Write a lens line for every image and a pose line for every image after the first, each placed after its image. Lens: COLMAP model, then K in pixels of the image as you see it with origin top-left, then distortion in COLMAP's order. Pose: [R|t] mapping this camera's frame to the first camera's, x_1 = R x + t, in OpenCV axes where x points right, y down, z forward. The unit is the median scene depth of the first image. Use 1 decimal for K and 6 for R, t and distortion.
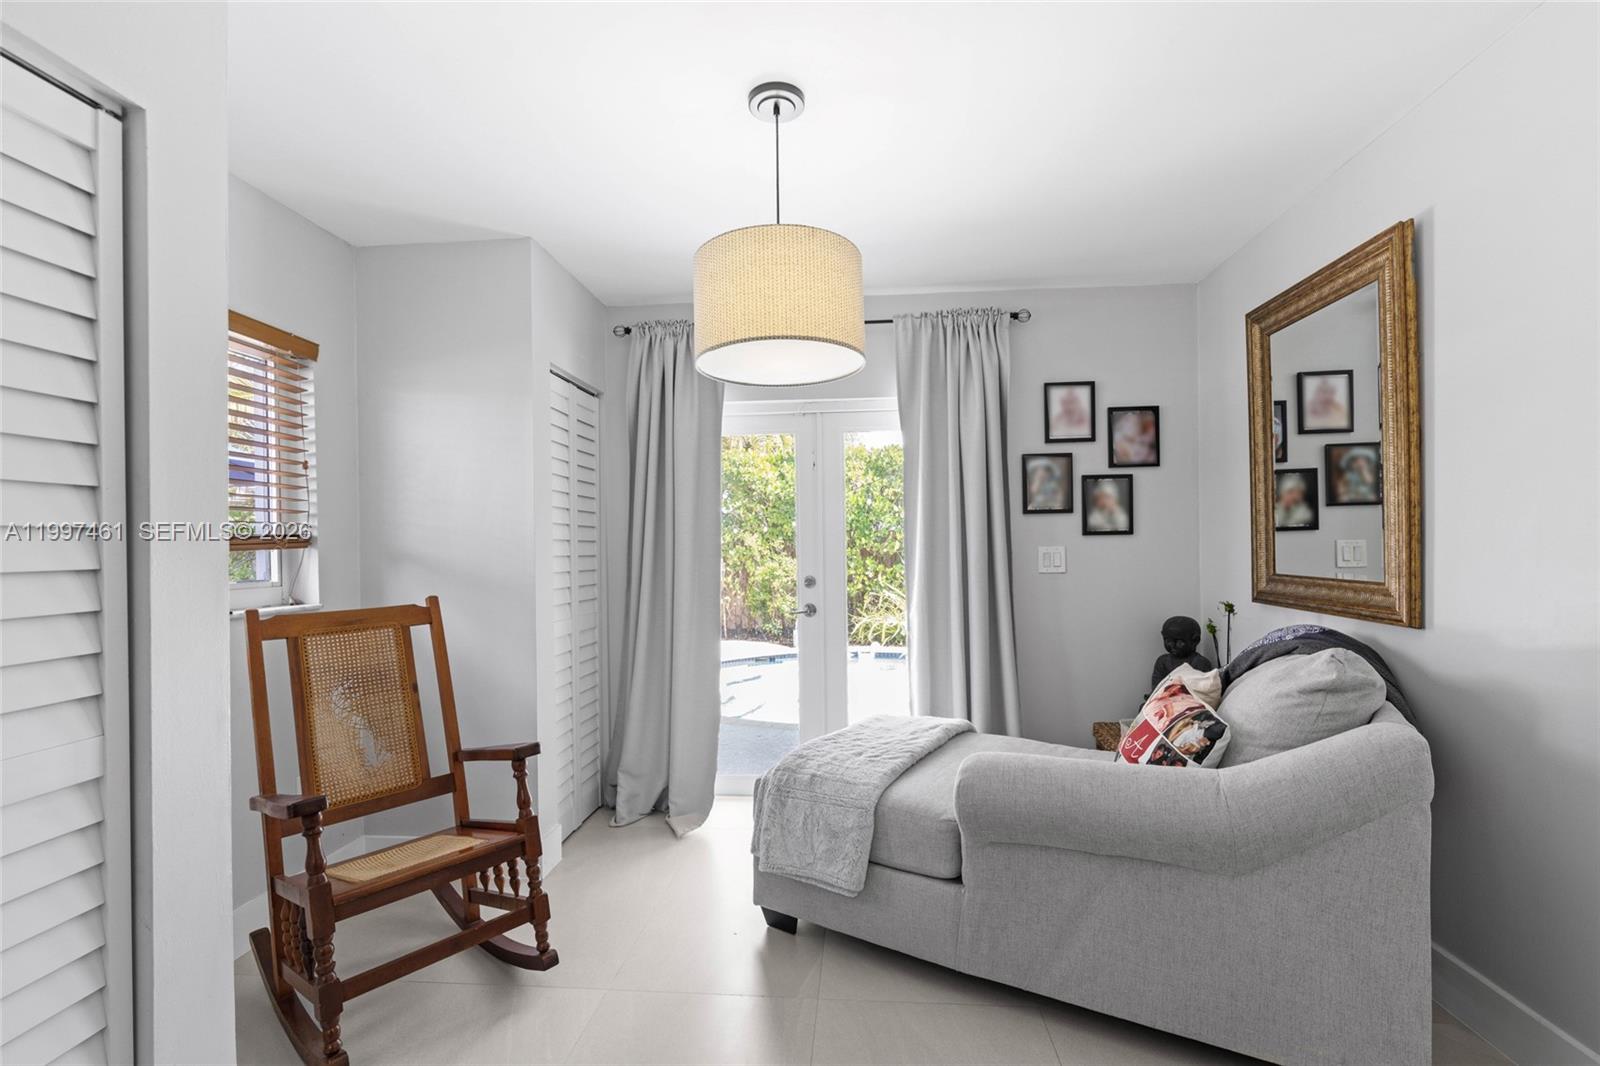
lens RADIAL K [[732.4, 0, 796.1], [0, 732.4, 531.3], [0, 0, 1]] dist [-0.047064, 0.043566]
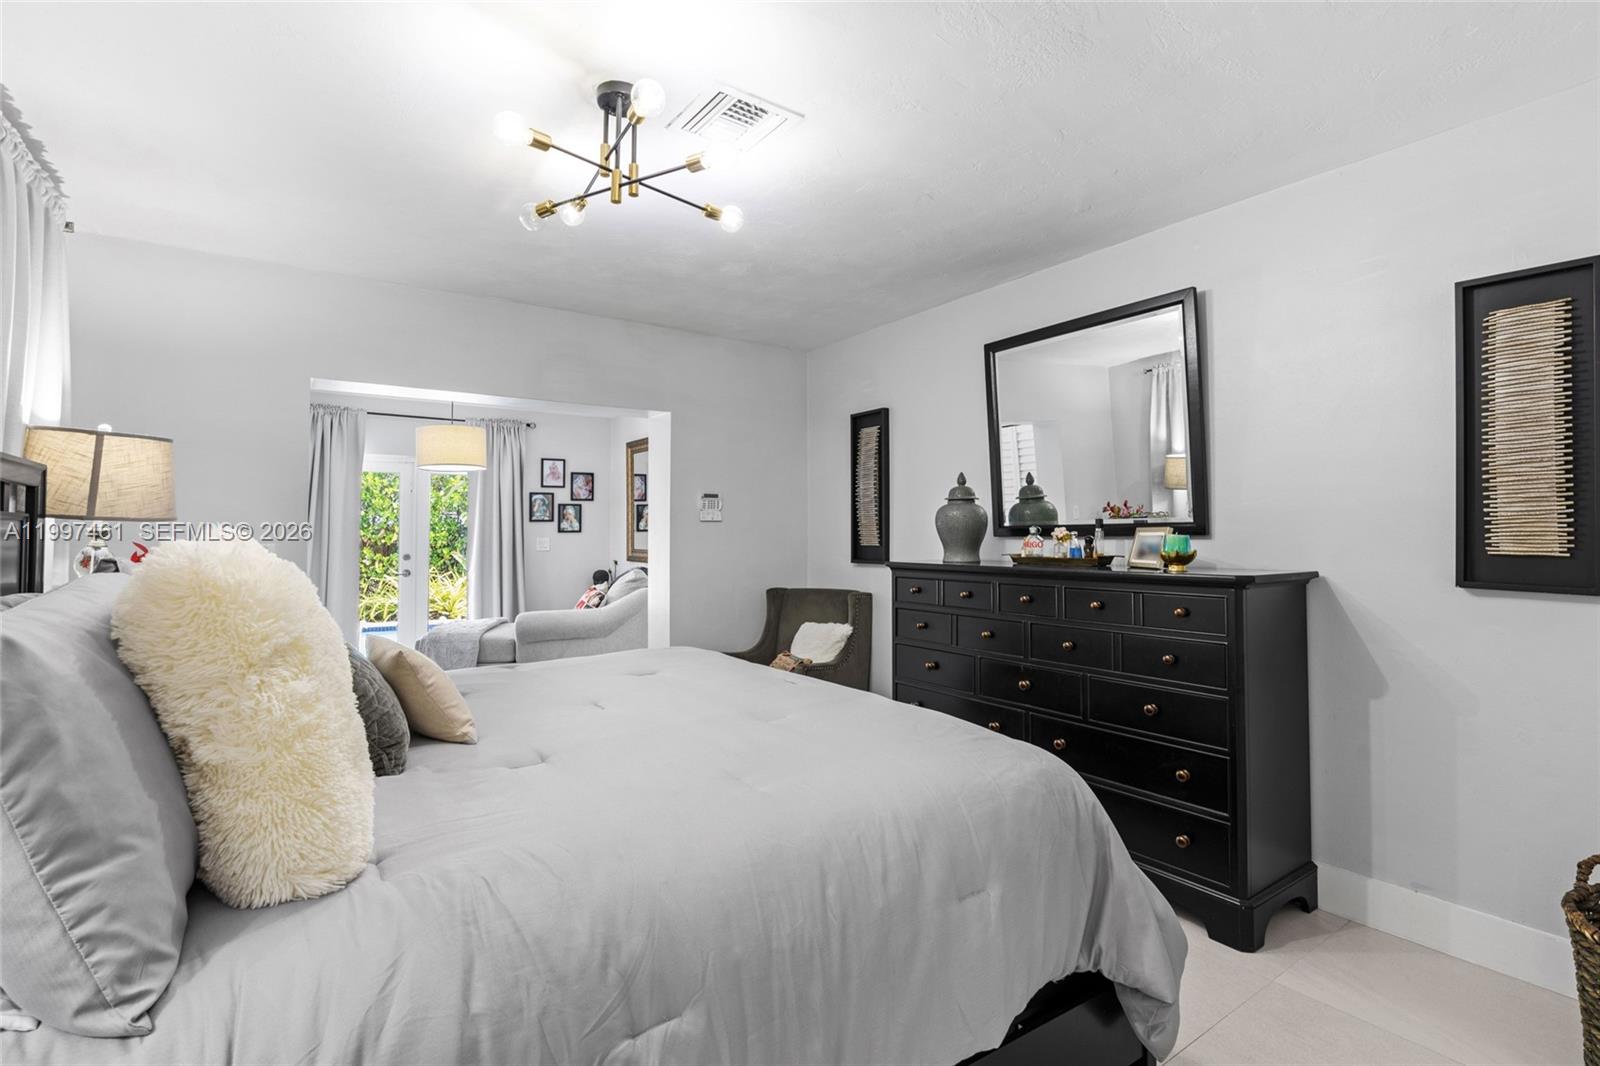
lens RADIAL K [[732.4, 0, 796.1], [0, 732.4, 531.3], [0, 0, 1]] dist [-0.047064, 0.043566]
pose [[0.760907, 0.013182, 0.648727, -0.444304], [-0.018810, 0.999822, 0.001746, -0.014536], [-0.648588, -0.013531, 0.761019, -1.036469]]
